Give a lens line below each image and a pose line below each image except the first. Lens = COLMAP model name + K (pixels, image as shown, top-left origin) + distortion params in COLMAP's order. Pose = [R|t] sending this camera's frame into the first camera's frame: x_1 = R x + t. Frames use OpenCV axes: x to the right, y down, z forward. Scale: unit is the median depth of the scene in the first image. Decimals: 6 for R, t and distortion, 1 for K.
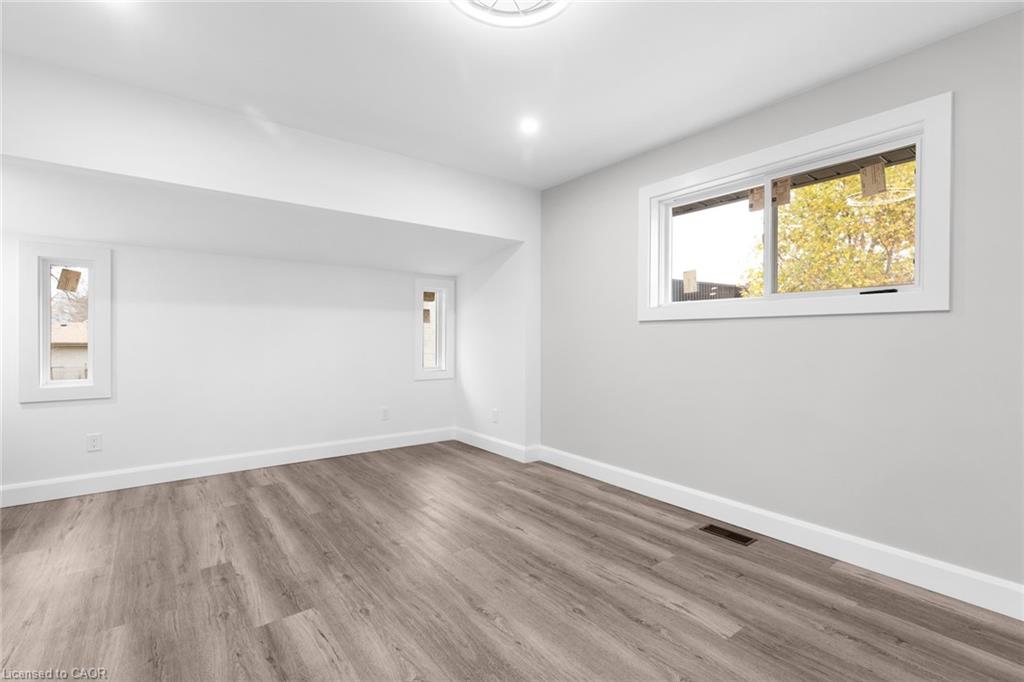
lens RADIAL K [[469.4, 0, 514.0], [0, 469.4, 340.4], [0, 0, 1]] dist [0.013623, -0.002942]
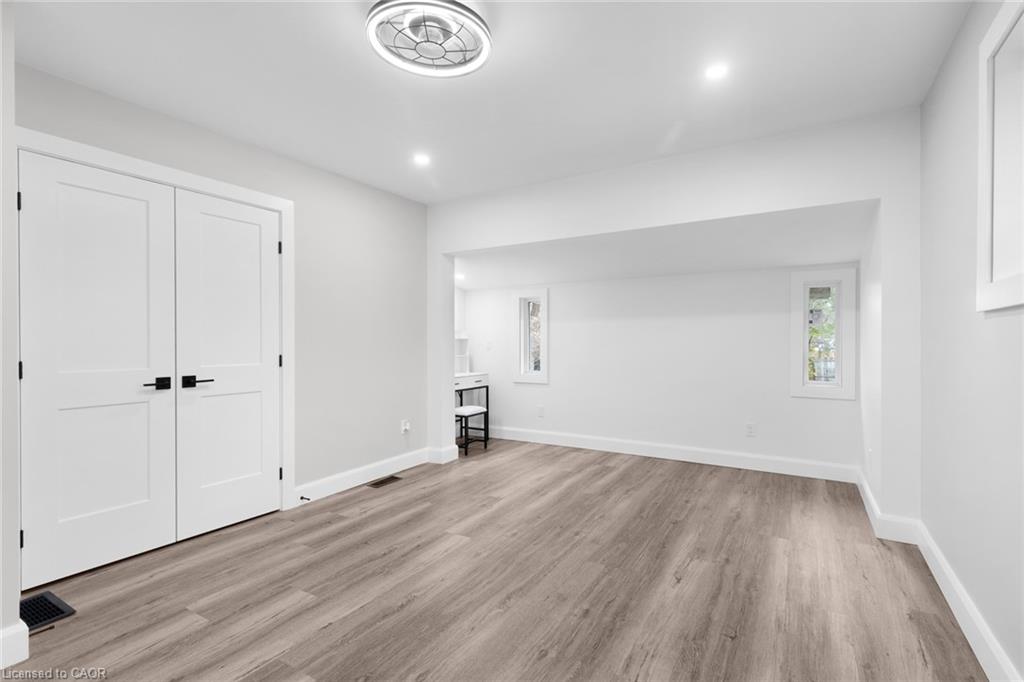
lens RADIAL K [[469.4, 0, 525.3], [0, 469.4, 342.1], [0, 0, 1]] dist [0.013623, -0.002942]
pose [[0.376548, -0.003077, -0.926392, 0.730256], [-0.003839, 0.999981, -0.004882, -0.009053], [0.926389, 0.005395, 0.376528, 0.481359]]
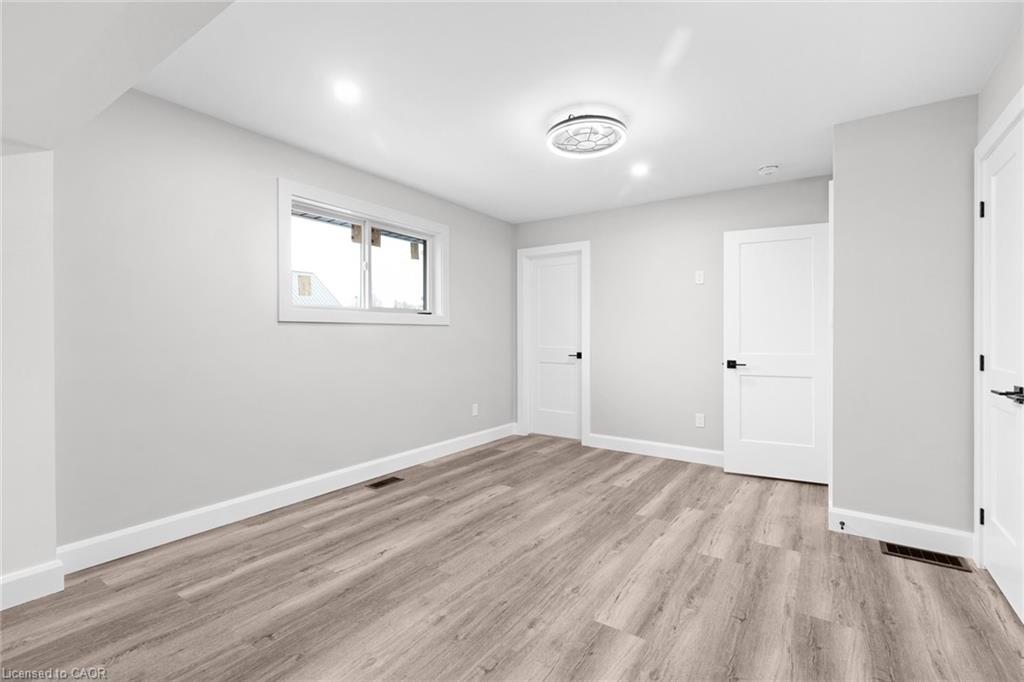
lens RADIAL K [[469.4, 0, 517.0], [0, 469.4, 337.4], [0, 0, 1]] dist [0.013623, -0.002942]
pose [[-0.329648, -0.007766, 0.944072, -1.004724], [0.004360, 0.999943, 0.009748, -0.021095], [-0.944094, 0.007330, -0.329595, 1.144277]]
